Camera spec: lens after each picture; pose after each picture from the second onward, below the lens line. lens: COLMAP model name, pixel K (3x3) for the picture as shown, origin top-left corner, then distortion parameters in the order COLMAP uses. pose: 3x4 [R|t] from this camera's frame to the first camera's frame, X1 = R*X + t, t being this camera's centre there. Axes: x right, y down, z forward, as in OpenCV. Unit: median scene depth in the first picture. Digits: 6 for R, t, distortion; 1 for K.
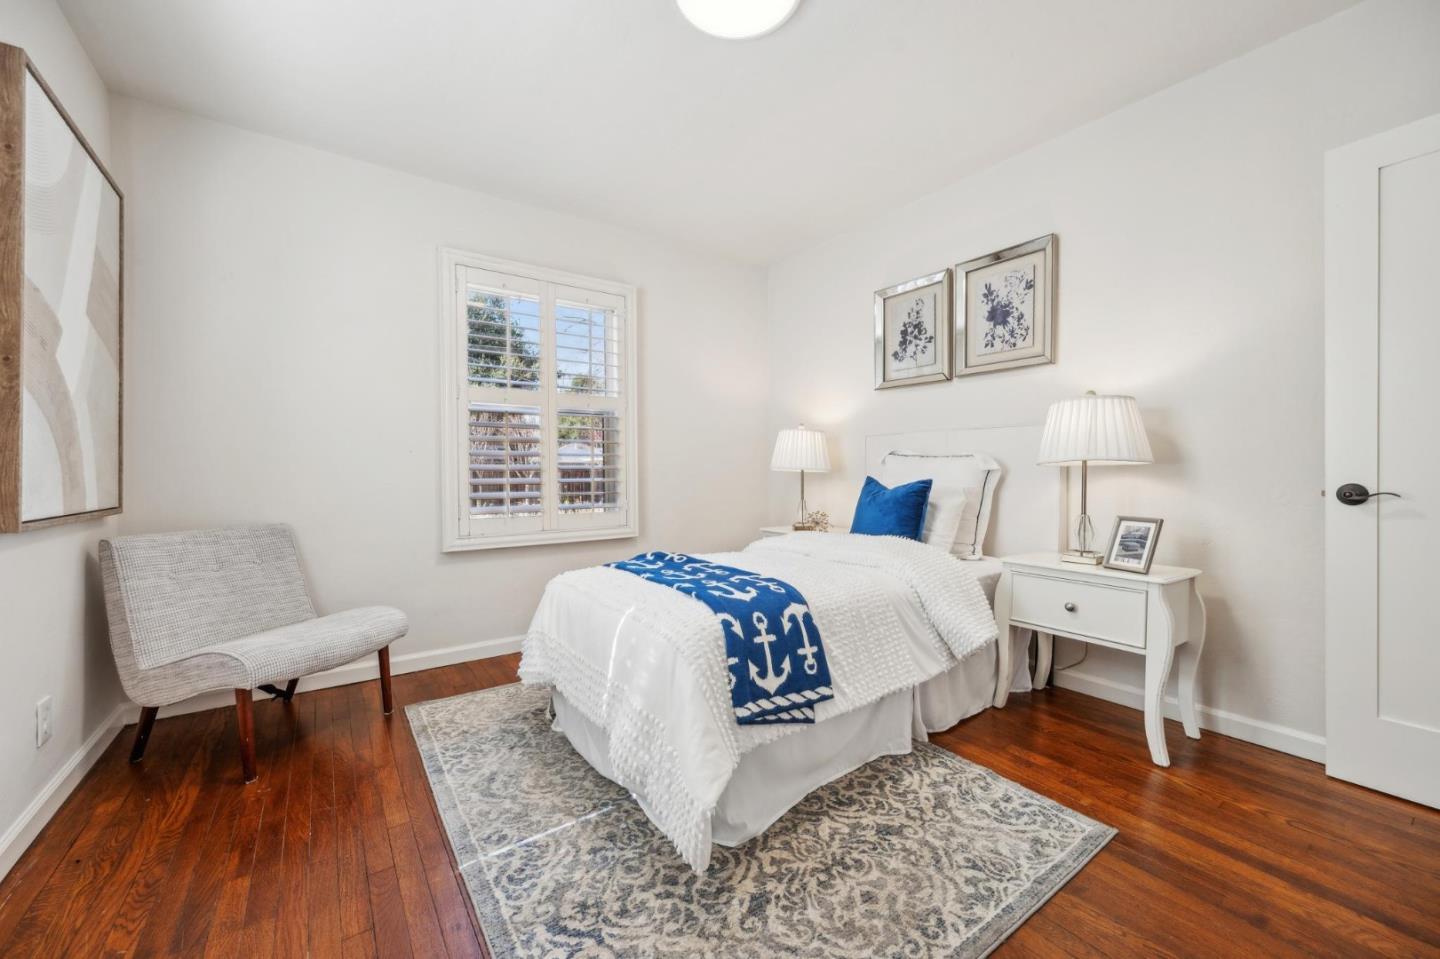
lens RADIAL K [[553.9, 0, 711.8], [0, 553.9, 473.6], [0, 0, 1]] dist [-0.001121, -0.000108]
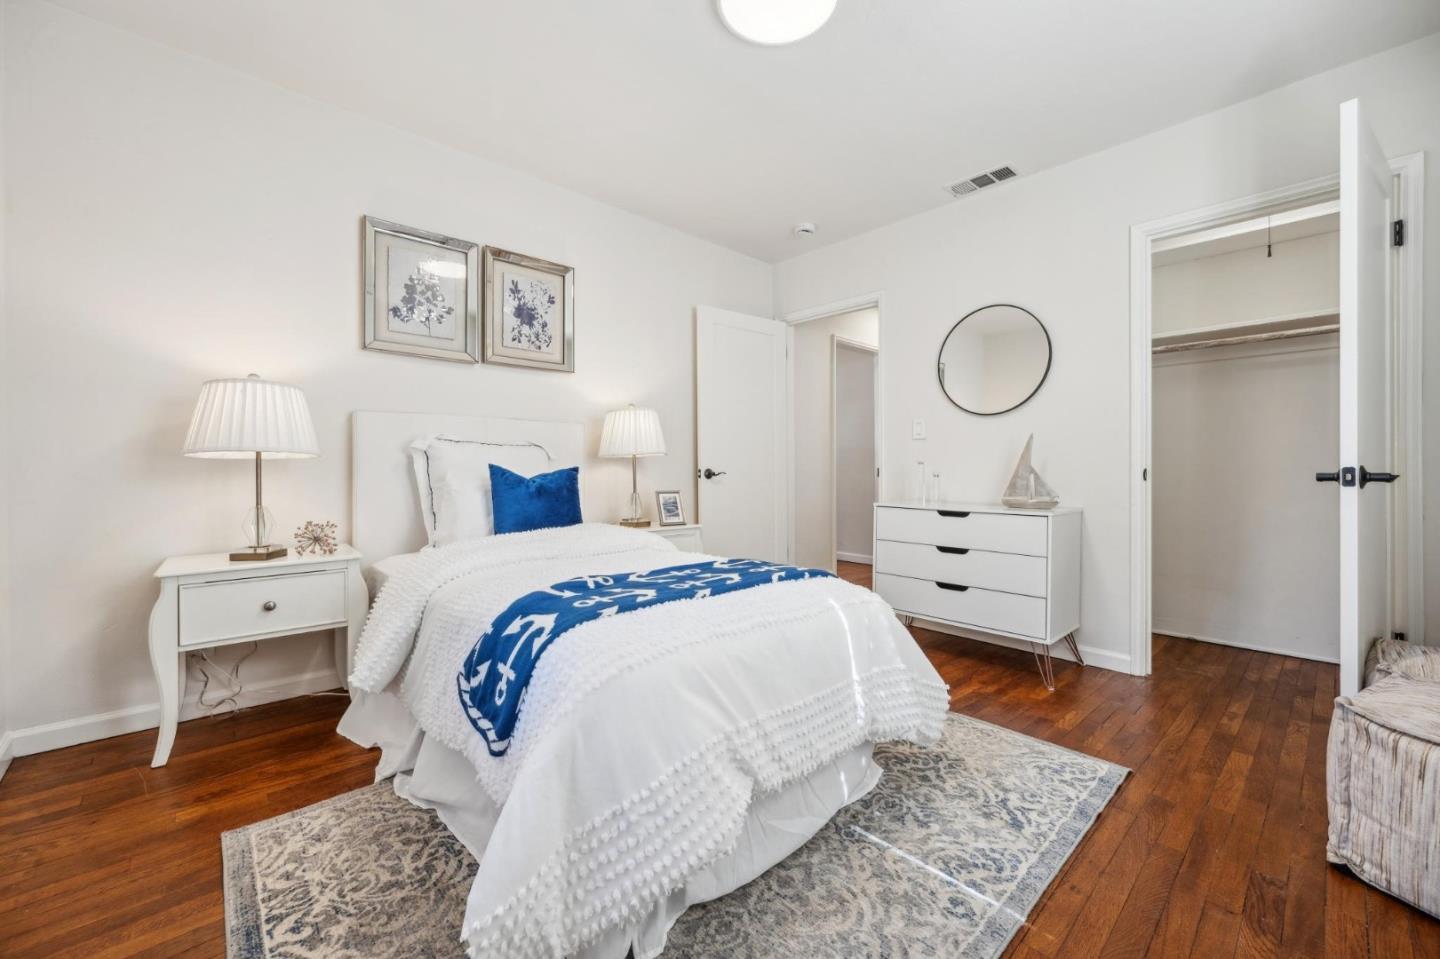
lens RADIAL K [[569.8, 0, 720.5], [0, 569.8, 466.4], [0, 0, 1]] dist [0.011638, 0.000106]
pose [[-0.123510, 0.005105, 0.992330, -1.005508], [0.004726, 0.999978, -0.004556, 0.020379], [-0.992332, 0.004127, -0.123532, 1.236827]]
